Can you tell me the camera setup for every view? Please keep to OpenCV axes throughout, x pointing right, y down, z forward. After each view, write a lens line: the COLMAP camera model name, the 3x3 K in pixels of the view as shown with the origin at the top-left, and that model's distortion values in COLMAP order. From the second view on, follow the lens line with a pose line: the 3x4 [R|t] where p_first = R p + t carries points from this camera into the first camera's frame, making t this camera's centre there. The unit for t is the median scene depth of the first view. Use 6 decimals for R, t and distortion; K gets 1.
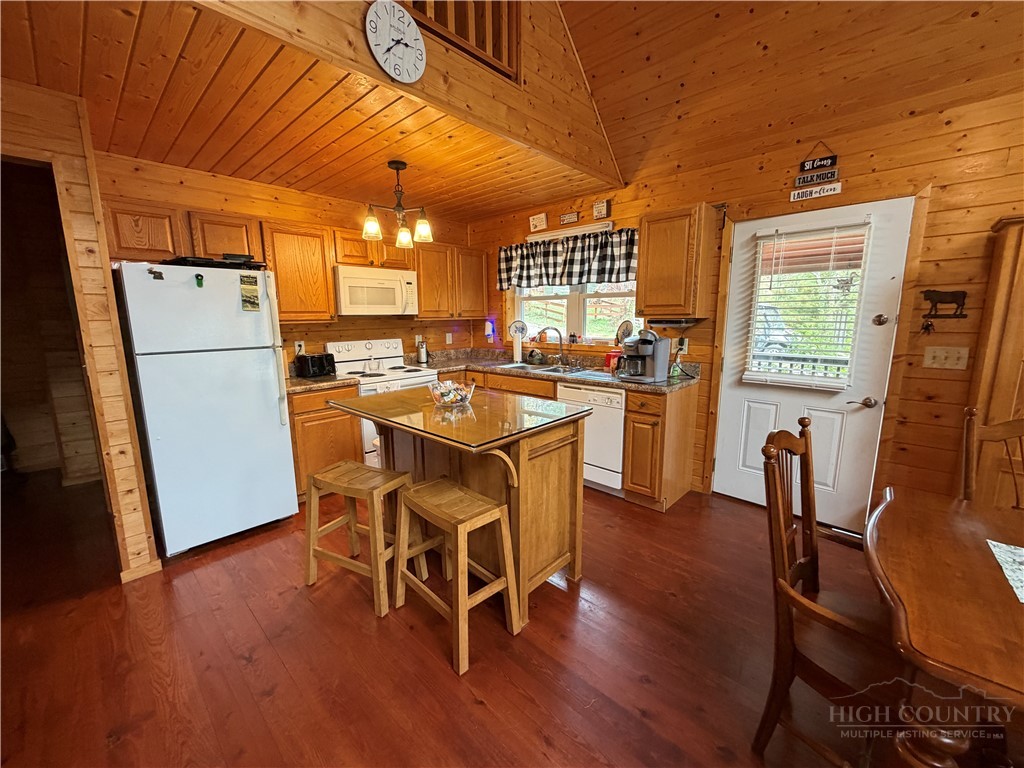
lens RADIAL K [[406.3, 0, 508.4], [0, 406.3, 384.9], [0, 0, 1]] dist [-0.000242, -0.000237]
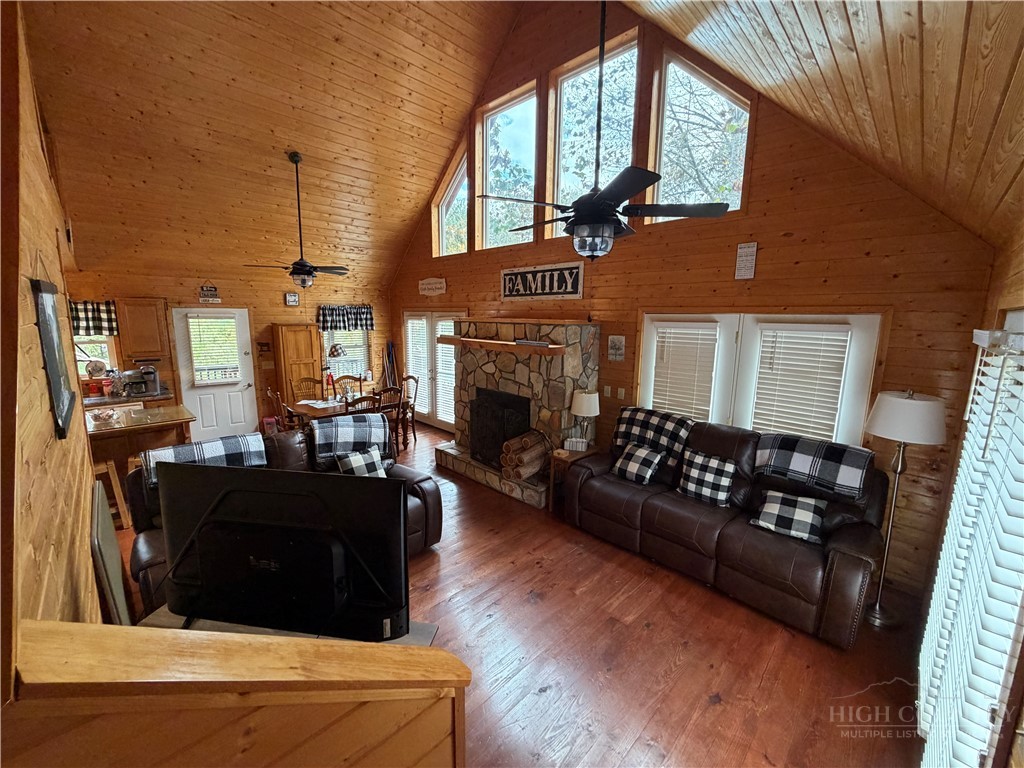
lens RADIAL K [[406.3, 0, 509.5], [0, 406.3, 384.4], [0, 0, 1]] dist [-0.000242, -0.000237]
pose [[0.032990, -0.155990, 0.987208, -1.528522], [0.158751, 0.976023, 0.148917, -0.078000], [-0.986767, 0.151807, 0.056963, -0.735380]]
